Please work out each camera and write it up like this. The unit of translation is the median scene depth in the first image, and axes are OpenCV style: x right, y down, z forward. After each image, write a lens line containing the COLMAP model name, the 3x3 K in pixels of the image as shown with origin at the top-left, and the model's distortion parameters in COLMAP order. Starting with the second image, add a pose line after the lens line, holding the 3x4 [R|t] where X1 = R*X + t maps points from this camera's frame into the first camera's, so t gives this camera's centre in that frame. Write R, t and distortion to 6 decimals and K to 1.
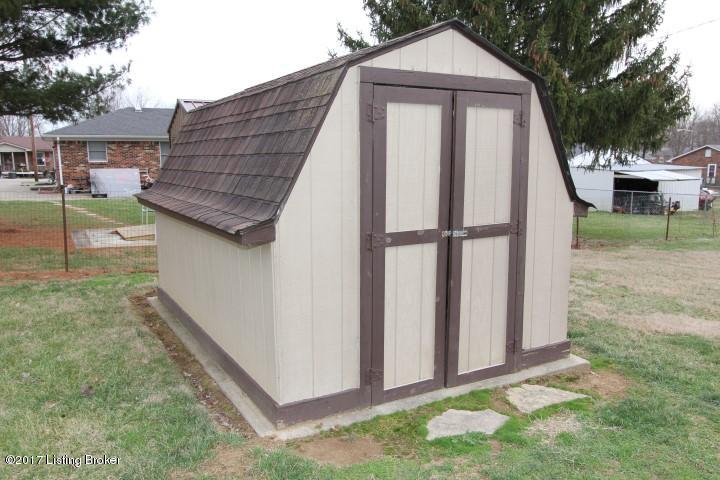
lens RADIAL K [[564.2, 0, 360.0], [0, 564.2, 240.0], [0, 0, 1]] dist [-0.001989, -0.000531]
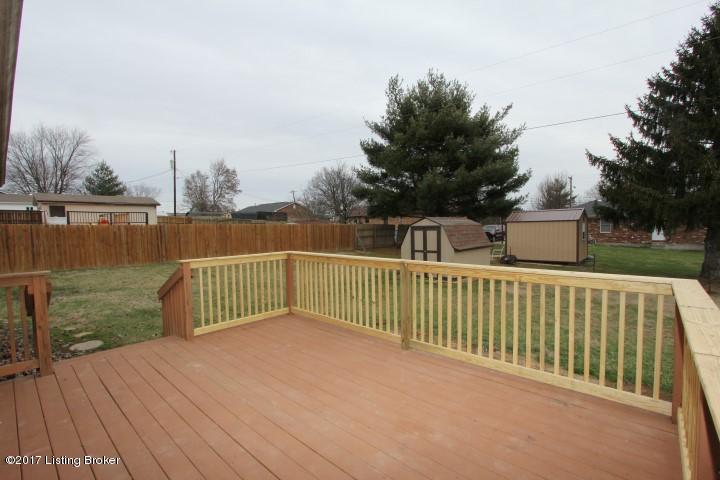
lens RADIAL K [[332.0, 0, 360.0], [0, 332.0, 240.0], [0, 0, 1]] dist [-0.003111, -0.000628]
pose [[0.314071, 0.036203, -0.948709, 3.145598], [-0.111929, 0.993716, 0.000866, -0.053489], [0.942778, 0.105916, 0.316150, -0.767026]]
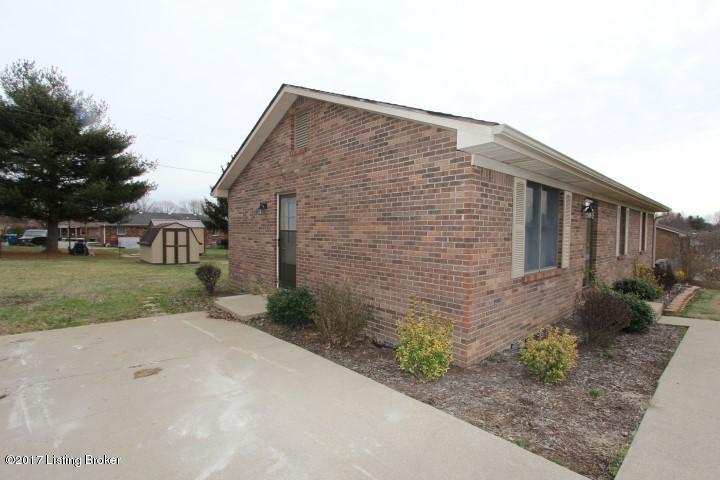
lens RADIAL K [[332.0, 0, 360.0], [0, 332.0, 240.0], [0, 0, 1]] dist [-0.003111, -0.000628]
pose [[0.977599, 0.009502, 0.210259, 1.781363], [0.016129, 0.992661, -0.119853, 0.536509], [-0.209855, 0.120560, 0.970271, -4.406926]]
